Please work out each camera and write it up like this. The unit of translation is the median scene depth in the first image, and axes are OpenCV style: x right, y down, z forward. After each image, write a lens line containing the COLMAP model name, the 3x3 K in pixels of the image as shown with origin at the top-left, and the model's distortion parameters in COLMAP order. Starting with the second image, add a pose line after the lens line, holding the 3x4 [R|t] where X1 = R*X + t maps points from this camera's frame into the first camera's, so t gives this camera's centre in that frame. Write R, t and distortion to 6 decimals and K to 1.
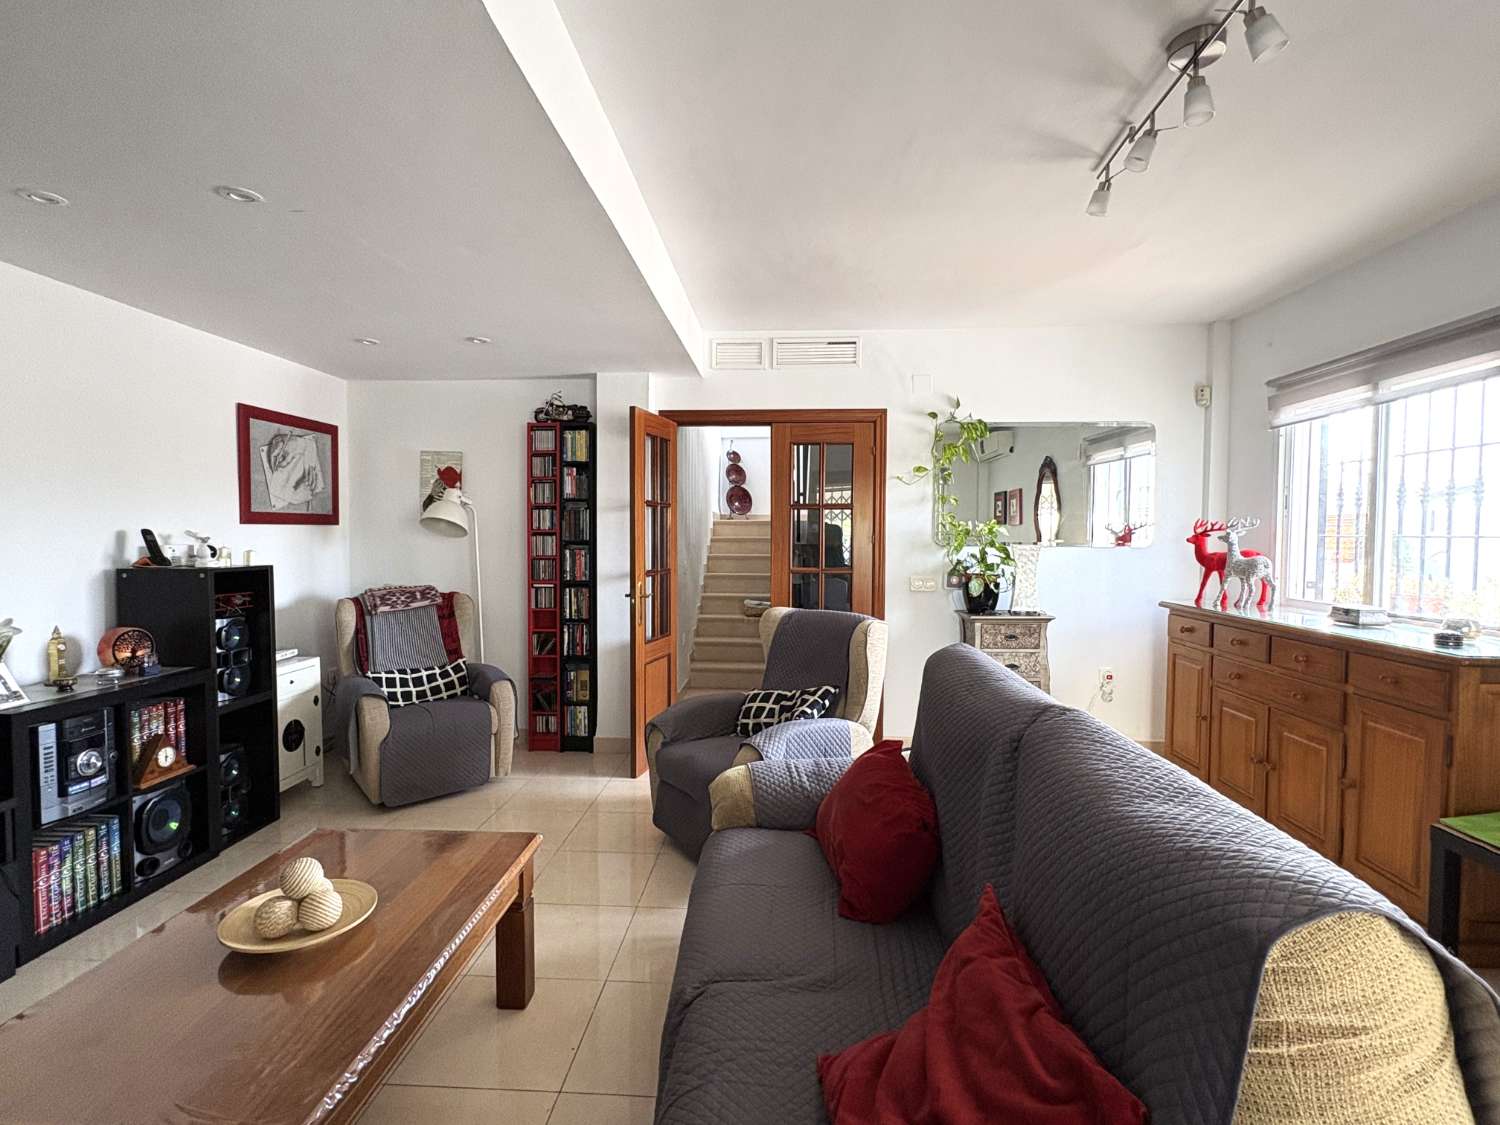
lens RADIAL K [[718.7, 0, 750.0], [0, 718.7, 562.5], [0, 0, 1]] dist [-0.000833, 0.000842]
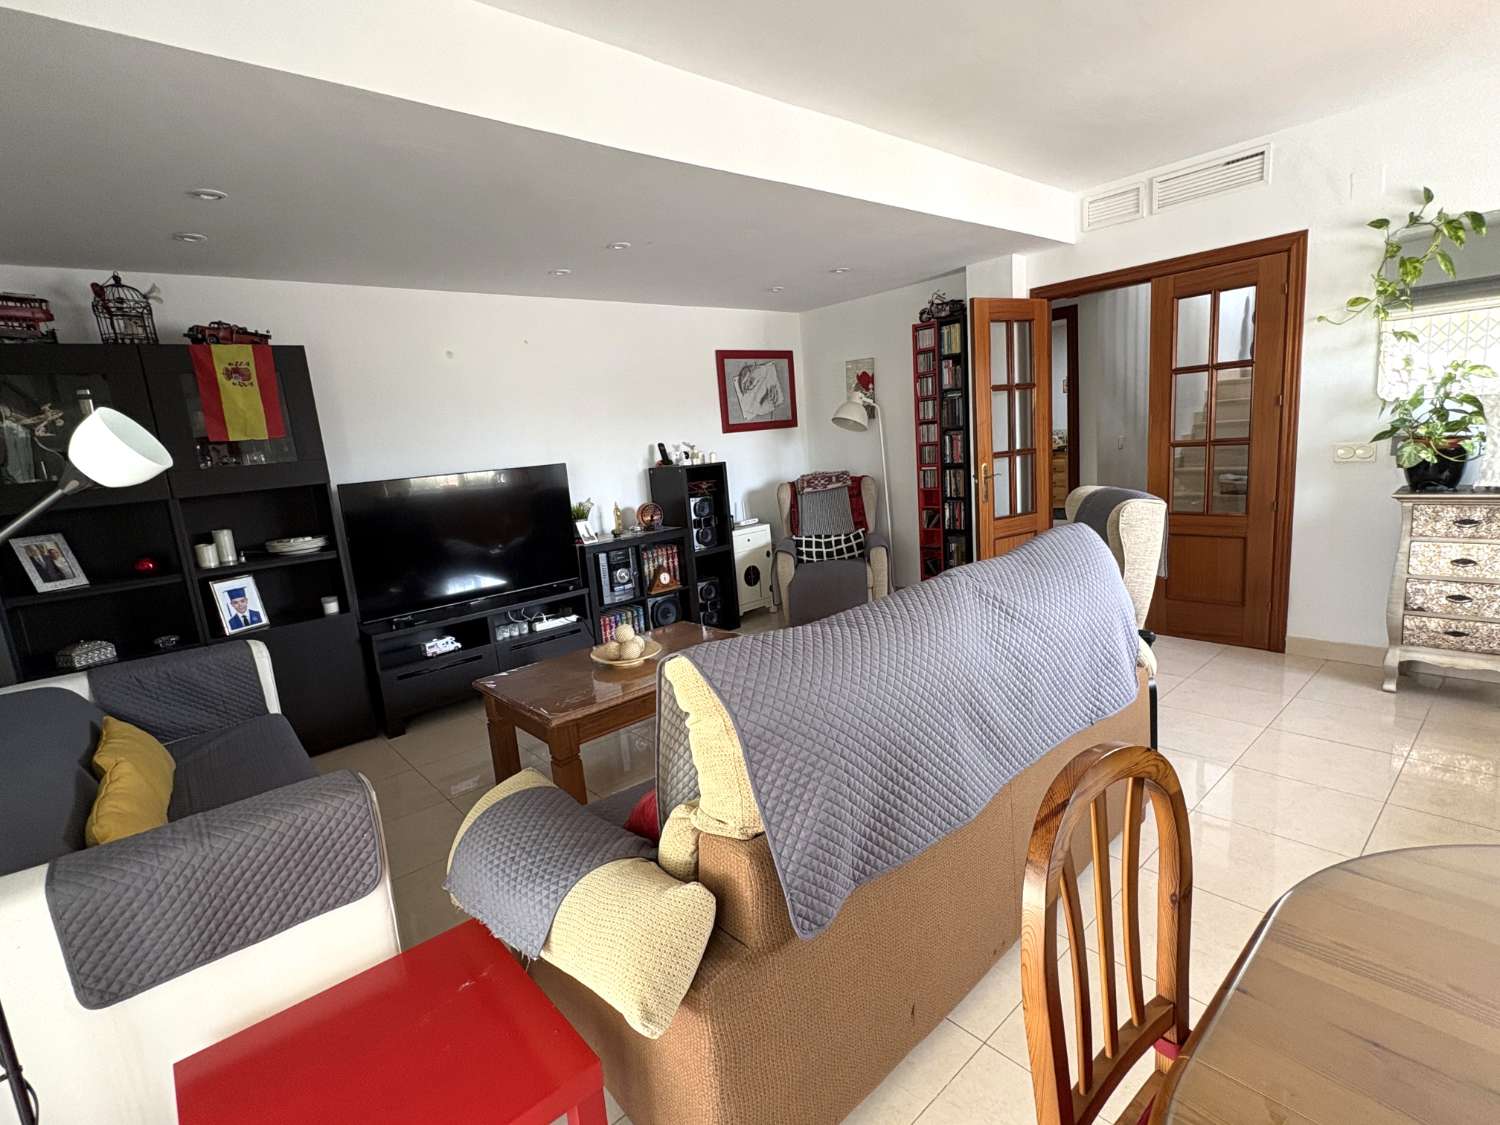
lens RADIAL K [[718.7, 0, 750.0], [0, 718.7, 562.5], [0, 0, 1]] dist [-0.000833, 0.000842]
pose [[0.707524, 0.063590, -0.703823, 0.353394], [0.057196, 0.987523, 0.146719, -0.004626], [0.704371, -0.144064, 0.695059, -0.028960]]
